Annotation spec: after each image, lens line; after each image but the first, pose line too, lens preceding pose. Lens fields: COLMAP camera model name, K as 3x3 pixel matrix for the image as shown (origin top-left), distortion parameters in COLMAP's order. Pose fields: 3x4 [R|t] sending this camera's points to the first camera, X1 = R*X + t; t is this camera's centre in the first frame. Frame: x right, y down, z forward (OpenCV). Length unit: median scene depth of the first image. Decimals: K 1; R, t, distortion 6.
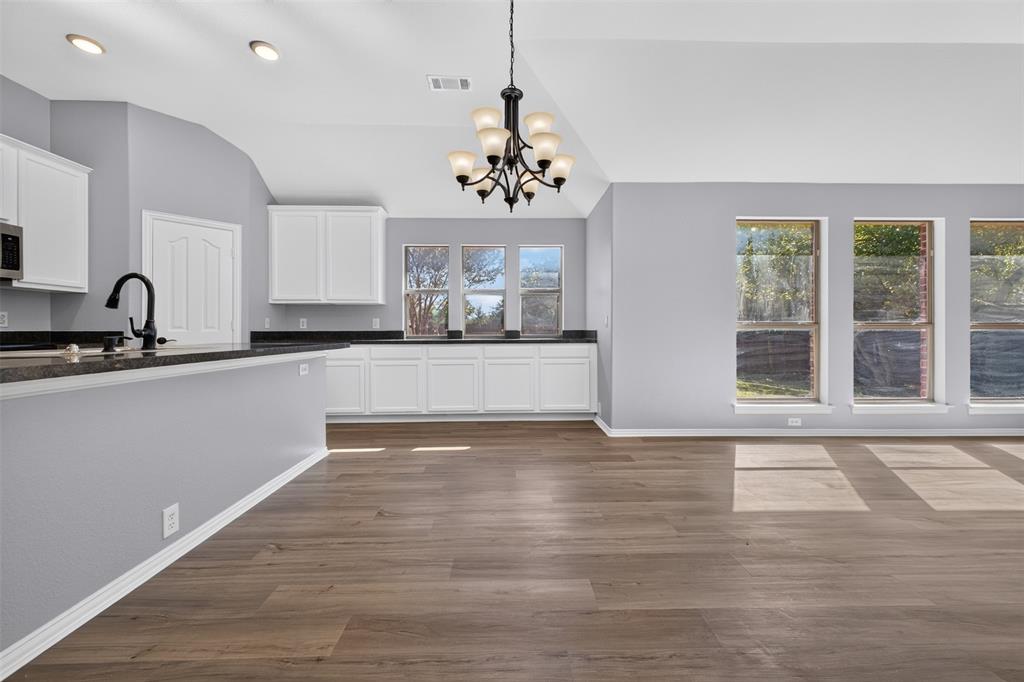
lens RADIAL K [[401.6, 0, 514.7], [0, 401.6, 332.2], [0, 0, 1]] dist [0.013681, -0.002593]
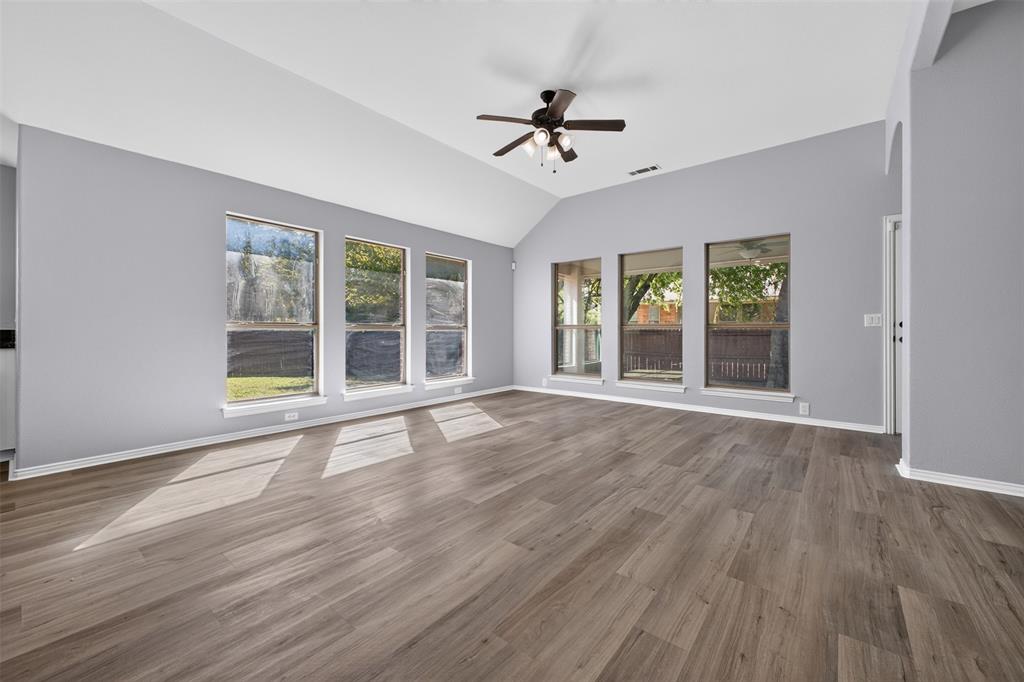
lens RADIAL K [[401.6, 0, 513.9], [0, 401.6, 328.5], [0, 0, 1]] dist [0.013681, -0.002593]
pose [[0.646919, 0.005618, 0.762538, 0.253536], [0.002883, 0.999948, -0.009813, 0.002567], [-0.762553, 0.008547, 0.646869, -0.131660]]
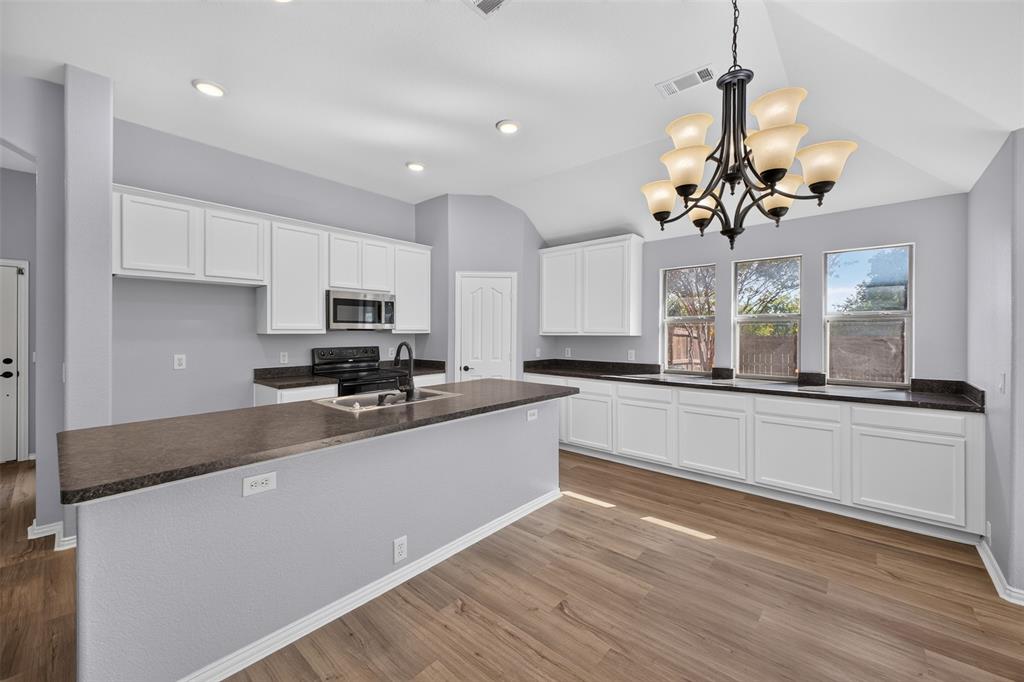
lens RADIAL K [[401.6, 0, 514.6], [0, 401.6, 332.0], [0, 0, 1]] dist [0.013681, -0.002593]
pose [[0.739270, 0.002751, -0.673404, 0.113715], [-0.005202, 0.999985, -0.001626, -0.094016], [0.673389, 0.004705, 0.739273, 0.143798]]
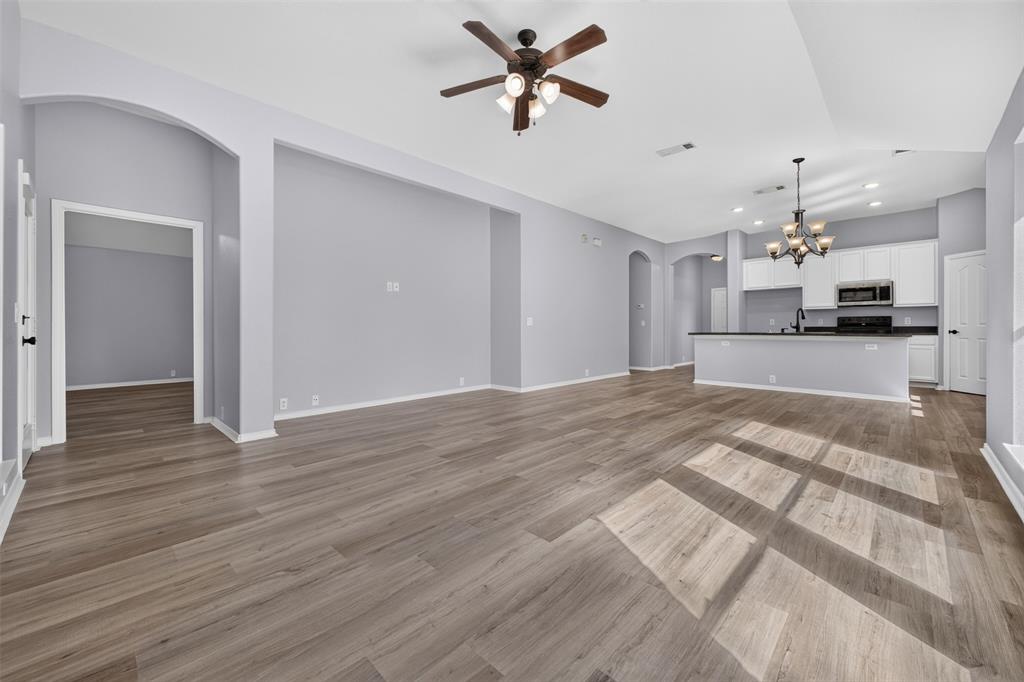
lens RADIAL K [[401.6, 0, 517.6], [0, 401.6, 325.7], [0, 0, 1]] dist [0.013681, -0.002593]
pose [[-0.704179, -0.000582, -0.710022, 1.495530], [0.000253, 0.999999, -0.001070, -0.003948], [0.710022, -0.000933, -0.704179, 0.875113]]
